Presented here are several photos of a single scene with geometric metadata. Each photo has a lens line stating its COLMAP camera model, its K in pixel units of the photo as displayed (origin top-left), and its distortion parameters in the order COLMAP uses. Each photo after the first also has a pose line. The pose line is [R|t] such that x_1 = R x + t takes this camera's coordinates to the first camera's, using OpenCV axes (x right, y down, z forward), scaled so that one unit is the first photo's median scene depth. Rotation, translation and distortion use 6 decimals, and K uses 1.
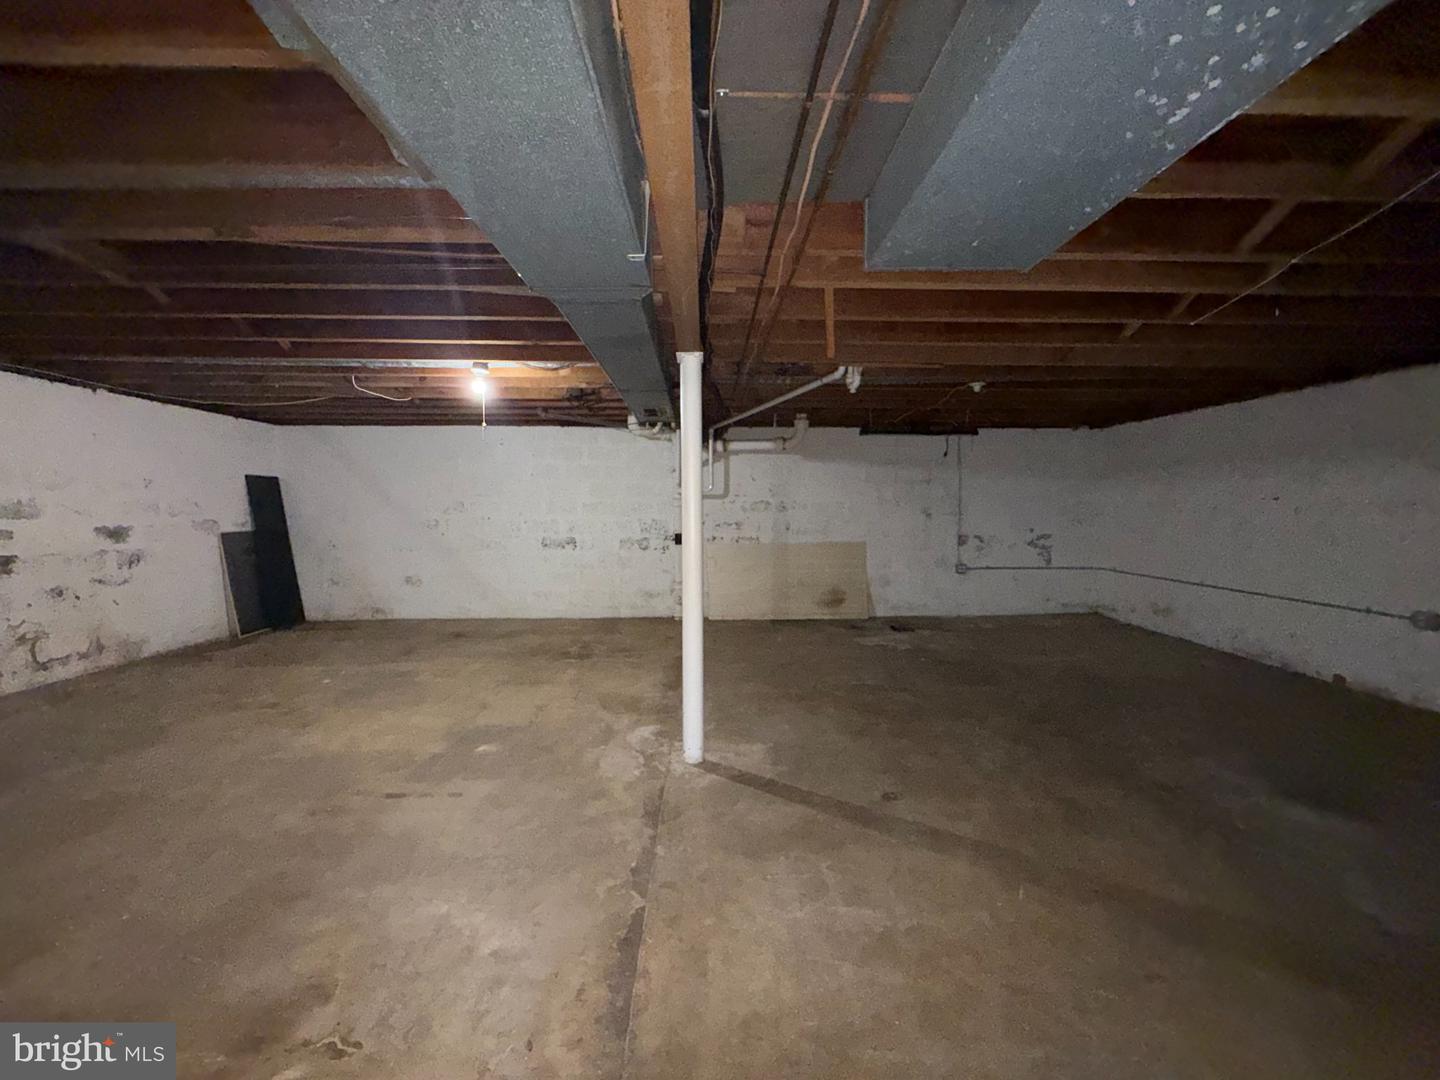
lens RADIAL K [[575.0, 0, 715.5], [0, 575.0, 536.6], [0, 0, 1]] dist [-0.000728, -0.000110]
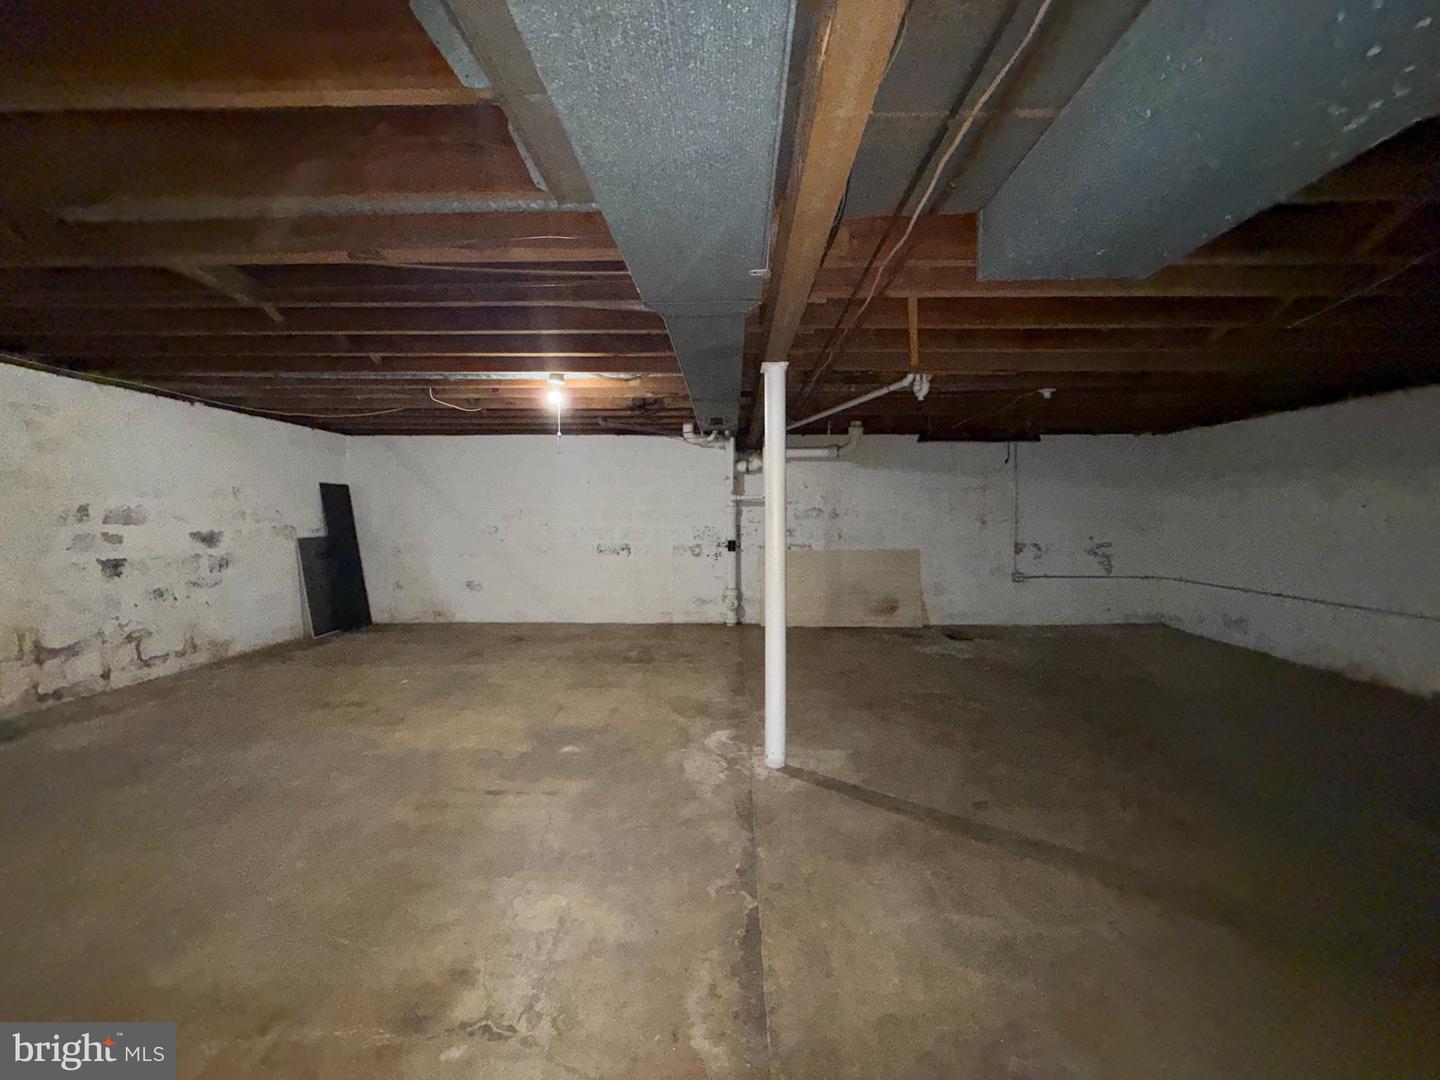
lens RADIAL K [[574.2, 0, 715.0], [0, 574.2, 535.8], [0, 0, 1]] dist [0.000140, 0.000089]
pose [[0.998838, 0.003071, -0.048087, -0.071207], [-0.003736, 0.999899, -0.013734, 0.001023], [0.048040, 0.013898, 0.998749, -0.012280]]
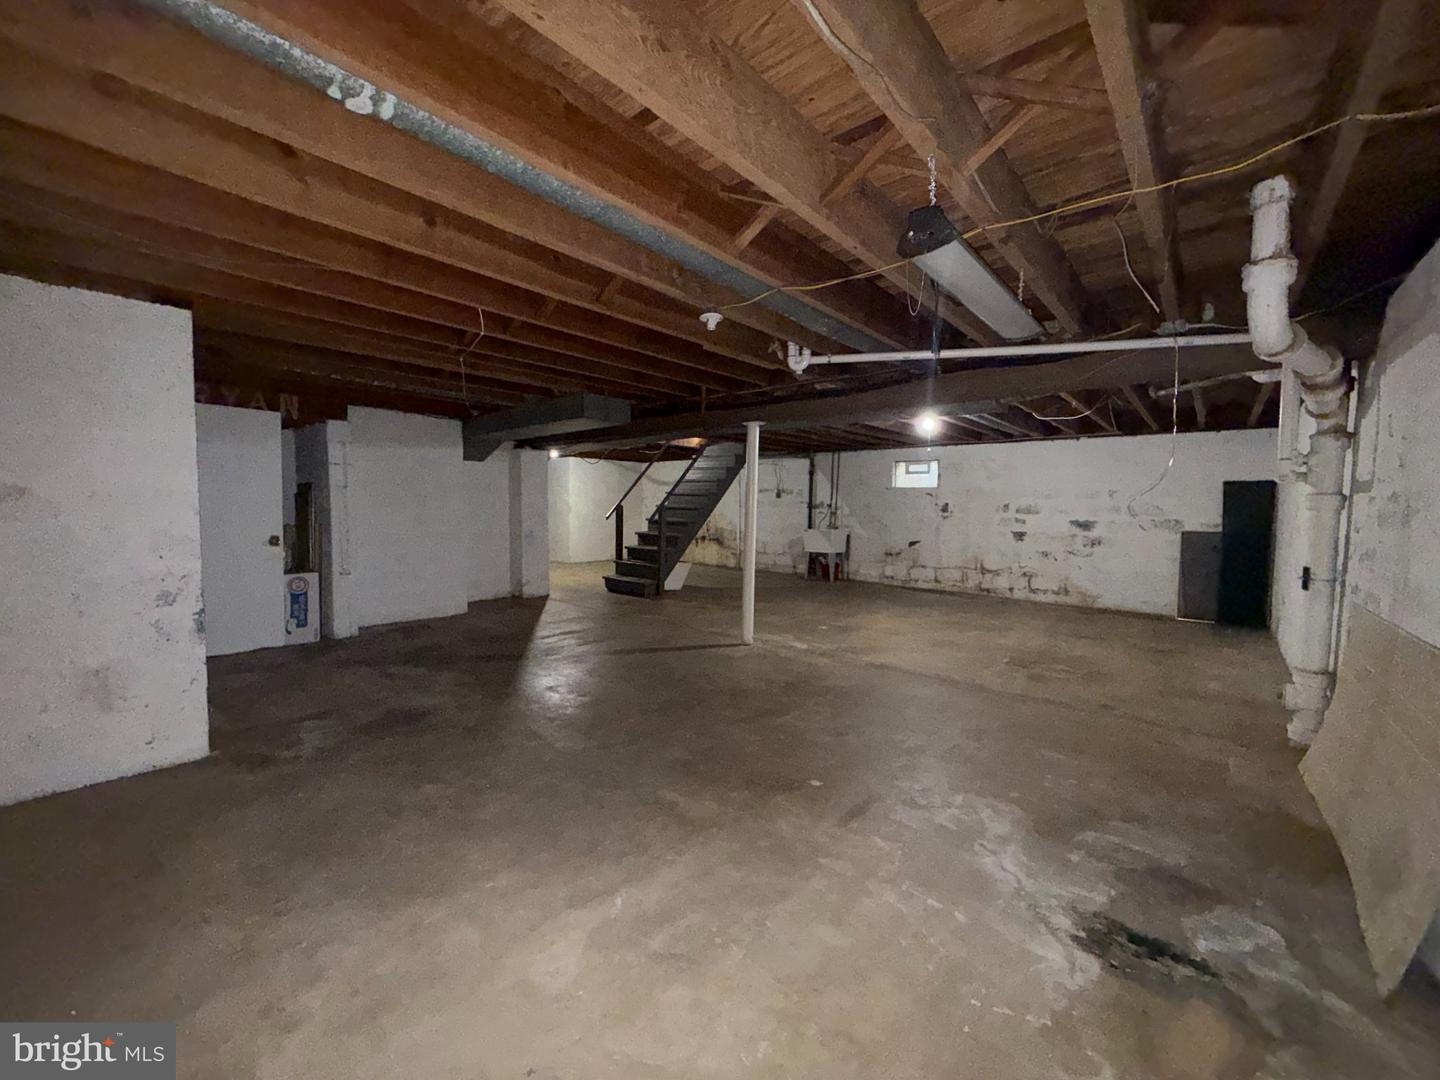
lens RADIAL K [[574.2, 0, 715.0], [0, 574.2, 535.8], [0, 0, 1]] dist [0.000140, 0.000089]
pose [[-0.673208, 0.031275, -0.738792, 0.972278], [-0.050987, 0.994764, 0.088571, -0.074624], [0.737694, 0.097295, -0.668088, 1.505077]]
